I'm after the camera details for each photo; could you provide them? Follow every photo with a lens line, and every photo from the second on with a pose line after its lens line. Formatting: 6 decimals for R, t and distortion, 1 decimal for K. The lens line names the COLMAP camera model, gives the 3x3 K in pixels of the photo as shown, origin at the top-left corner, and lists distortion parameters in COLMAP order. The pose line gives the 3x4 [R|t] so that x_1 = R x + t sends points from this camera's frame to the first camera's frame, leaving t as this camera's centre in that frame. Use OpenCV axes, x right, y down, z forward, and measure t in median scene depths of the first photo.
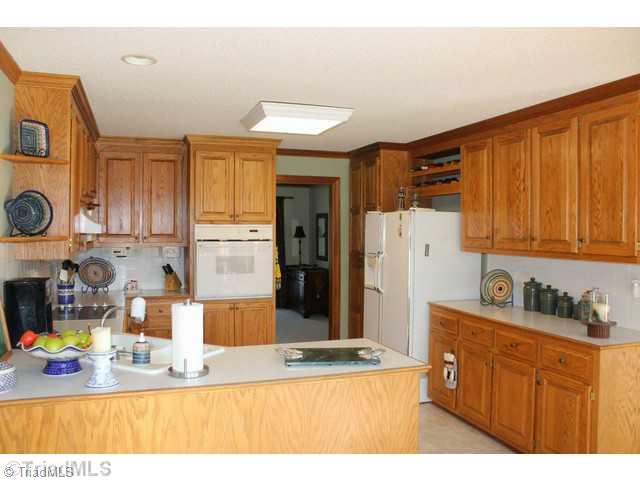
lens RADIAL K [[535.7, 0, 314.5], [0, 535.7, 237.4], [0, 0, 1]] dist [-0.103024, 0.026448]
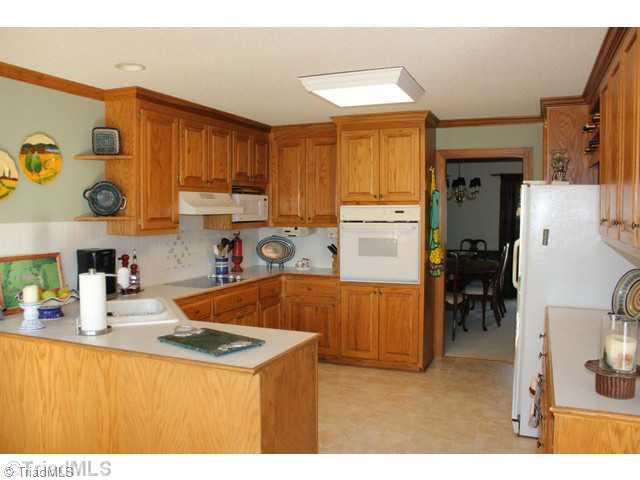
lens RADIAL K [[535.7, 0, 314.8], [0, 535.7, 238.9], [0, 0, 1]] dist [-0.103024, 0.026448]
pose [[0.733329, 0.028371, -0.679282, 0.425437], [-0.004207, 0.999299, 0.037196, 0.001062], [0.679861, -0.024419, 0.732935, 0.222230]]
